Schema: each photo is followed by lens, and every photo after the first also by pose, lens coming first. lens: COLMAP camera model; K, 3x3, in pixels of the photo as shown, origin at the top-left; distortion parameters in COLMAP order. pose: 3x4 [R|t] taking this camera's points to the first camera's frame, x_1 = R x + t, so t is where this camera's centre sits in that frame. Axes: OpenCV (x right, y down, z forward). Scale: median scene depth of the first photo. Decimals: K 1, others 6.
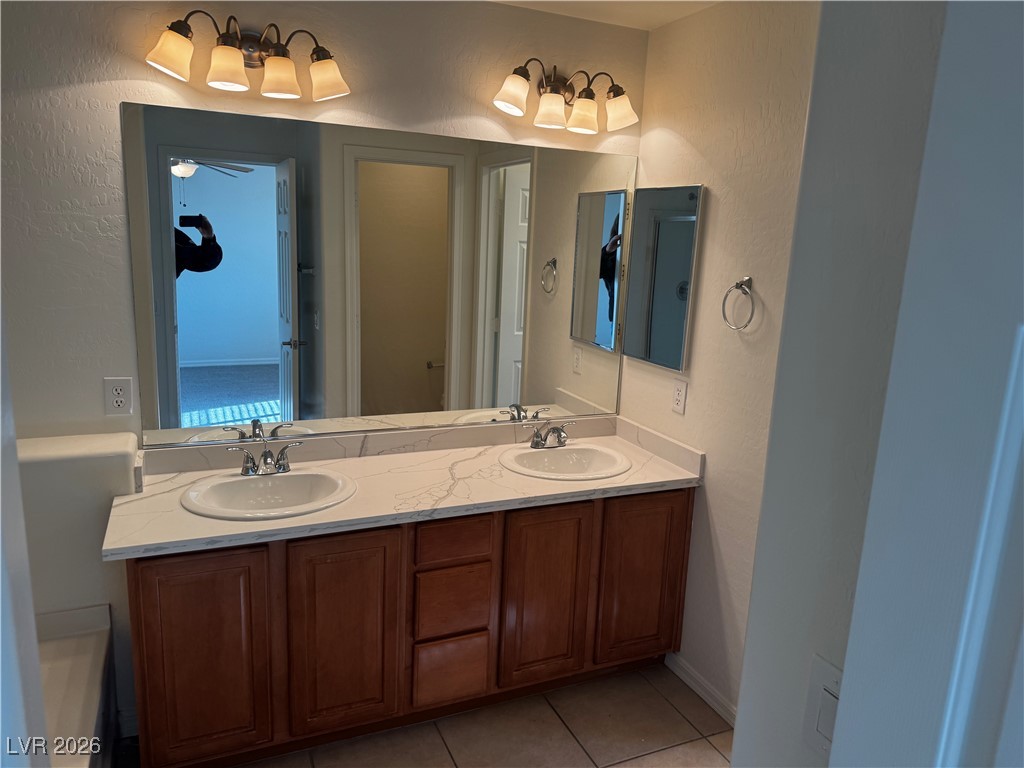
lens RADIAL K [[713.5, 0, 514.8], [0, 713.5, 390.7], [0, 0, 1]] dist [0.124008, -0.175384]
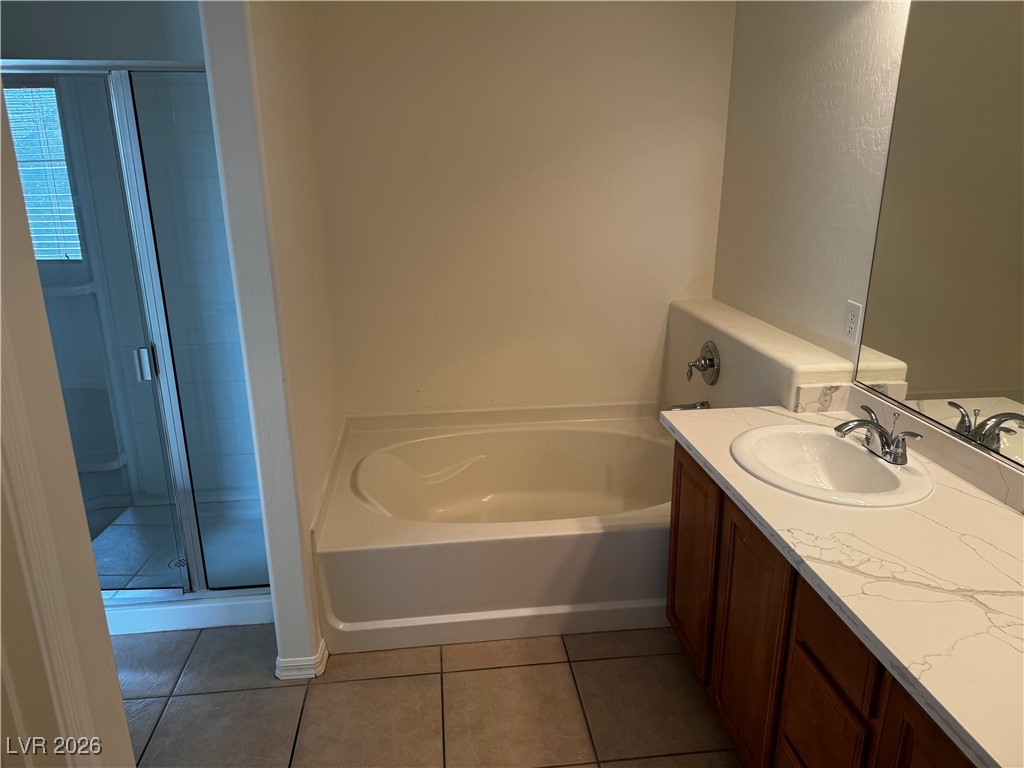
lens RADIAL K [[713.5, 0, 514.8], [0, 713.5, 390.7], [0, 0, 1]] dist [0.124008, -0.175384]
pose [[-0.312313, 0.241087, -0.918878, 0.525631], [-0.211048, 0.925482, 0.314551, -0.122223], [0.926239, 0.292166, -0.238159, 0.880316]]
